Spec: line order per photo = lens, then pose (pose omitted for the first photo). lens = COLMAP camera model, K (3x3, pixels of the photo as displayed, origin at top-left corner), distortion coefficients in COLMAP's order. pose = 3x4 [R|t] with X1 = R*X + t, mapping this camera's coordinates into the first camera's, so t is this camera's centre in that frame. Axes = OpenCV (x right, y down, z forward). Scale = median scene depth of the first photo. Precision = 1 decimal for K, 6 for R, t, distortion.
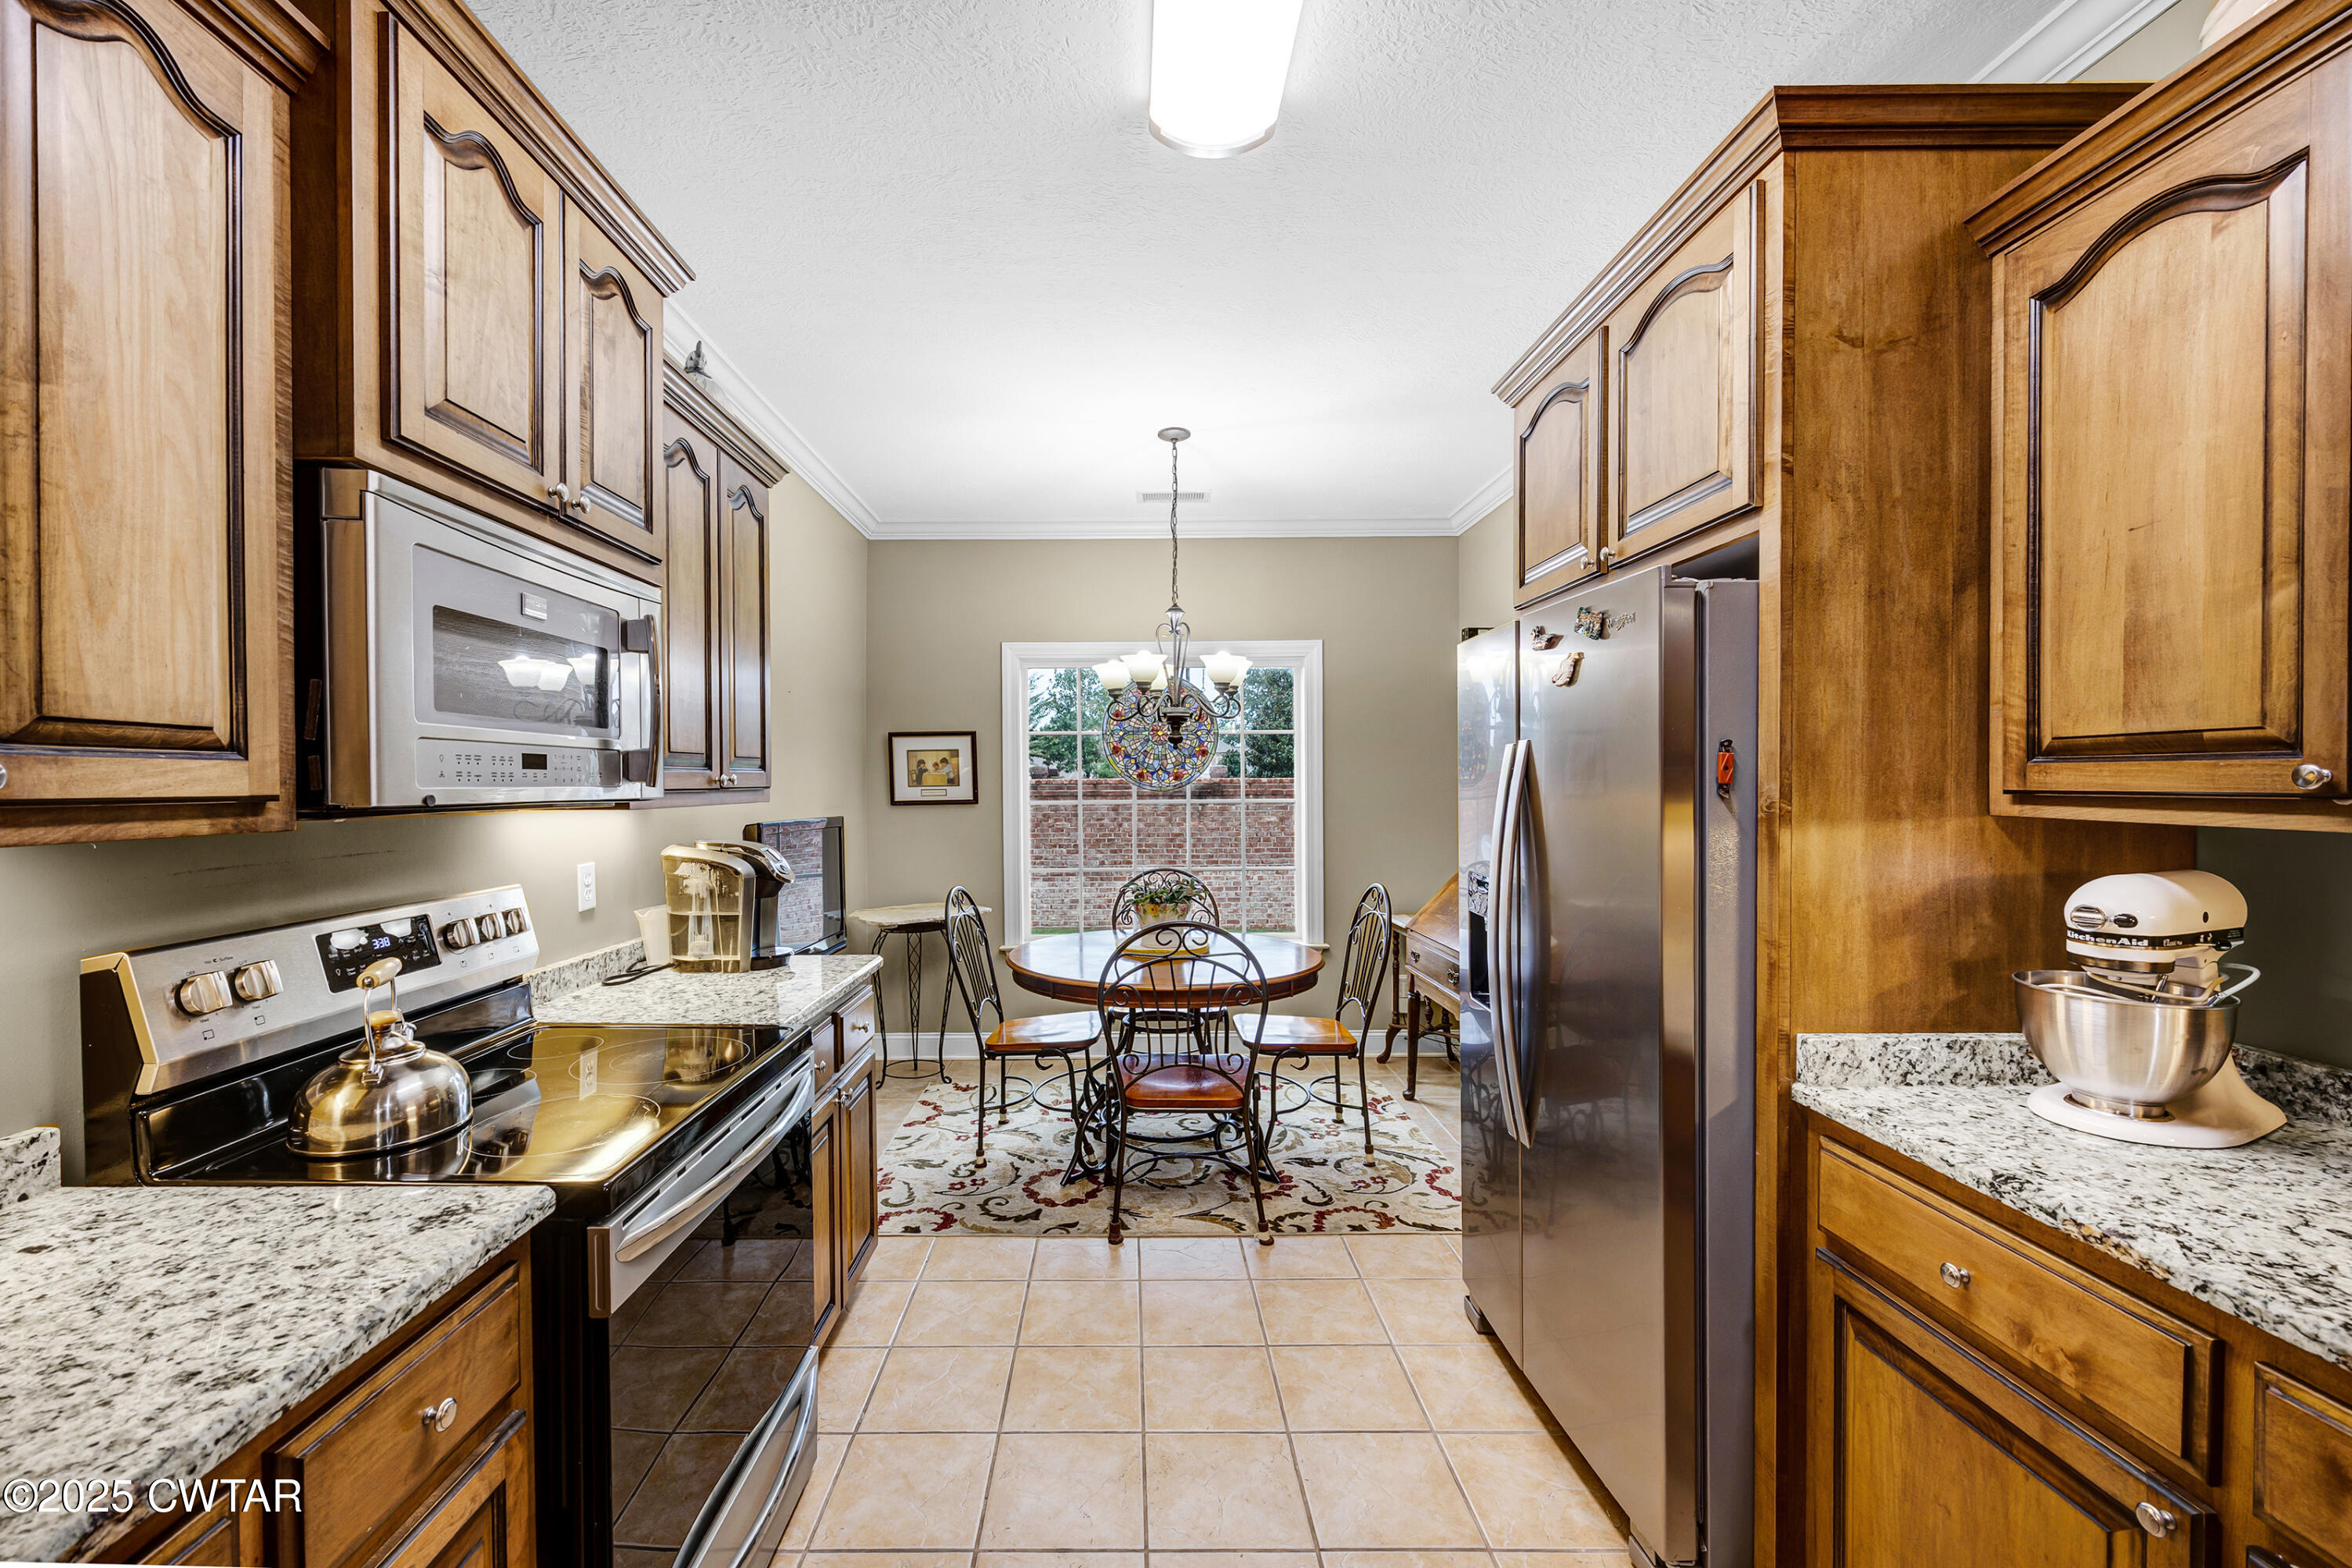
lens RADIAL K [[899.7, 0, 1129.9], [0, 899.7, 788.4], [0, 0, 1]] dist [-0.002884, -0.000053]
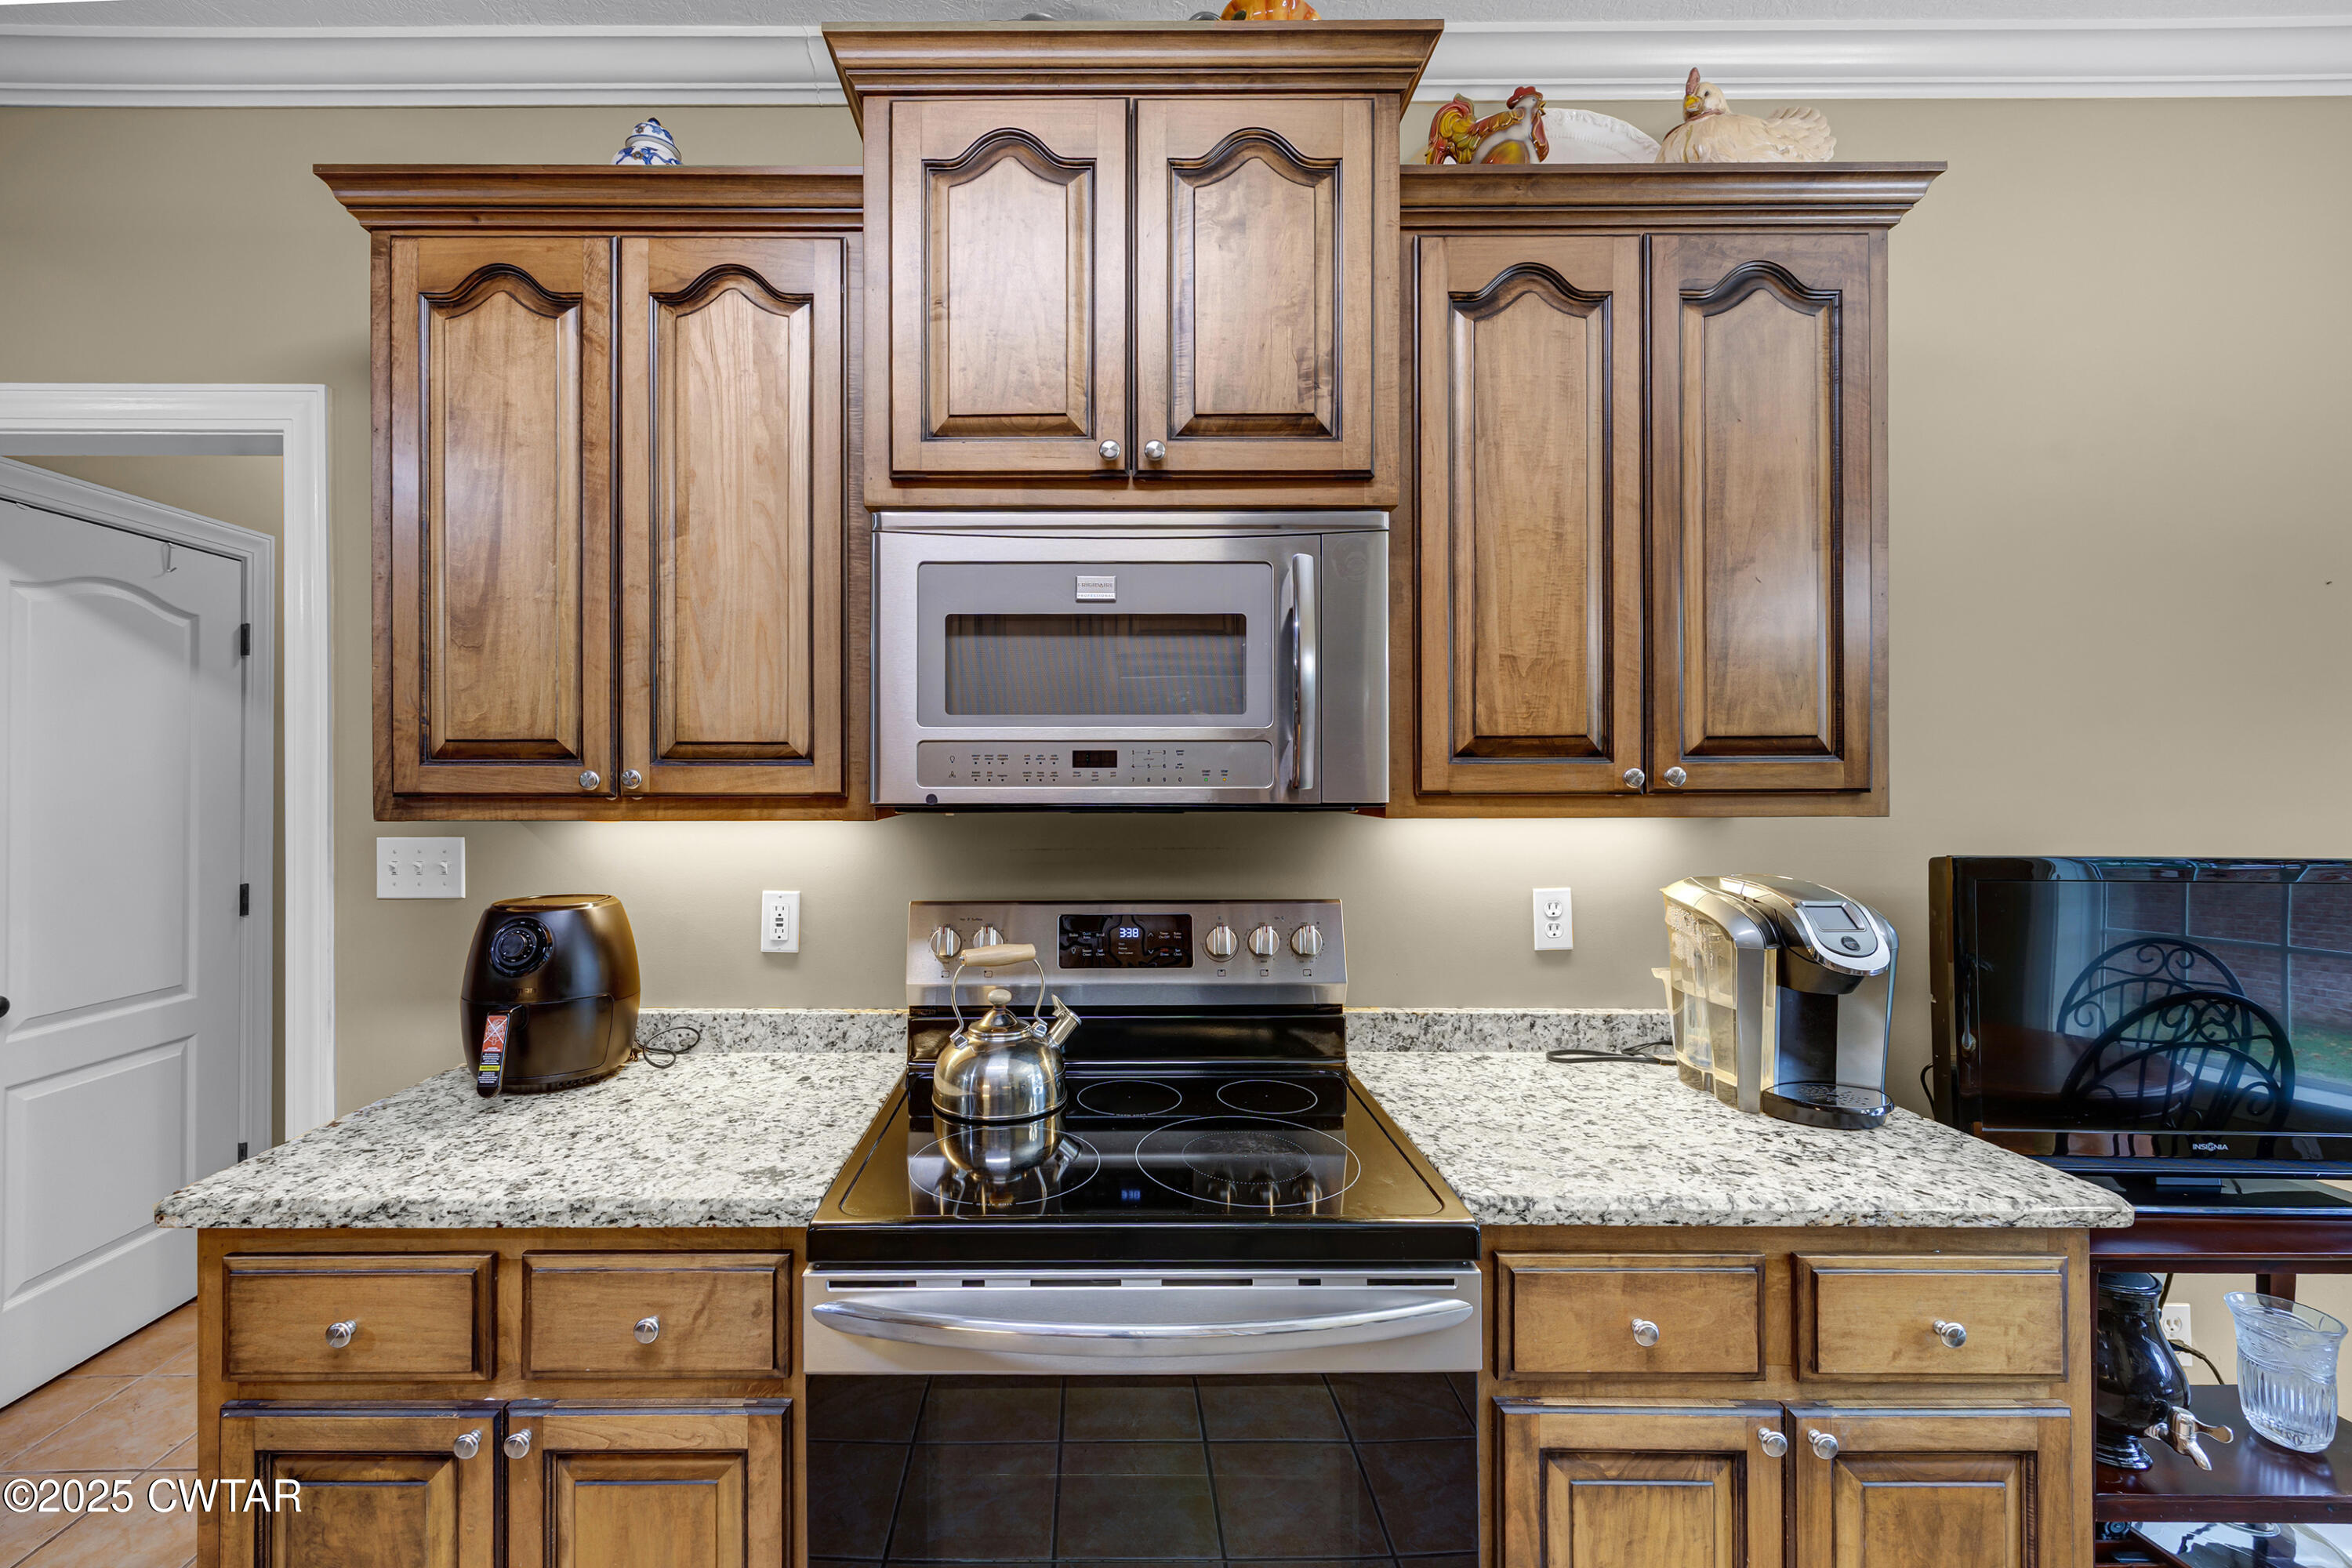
lens RADIAL K [[946.6, 0, 1162.4], [0, 946.6, 787.7], [0, 0, 1]] dist [0.001838, -0.000425]
pose [[0.008138, 0.005128, -0.999954, 0.445725], [-0.005374, 0.999973, 0.005084, -0.009415], [0.999952, 0.005332, 0.008165, 1.612251]]
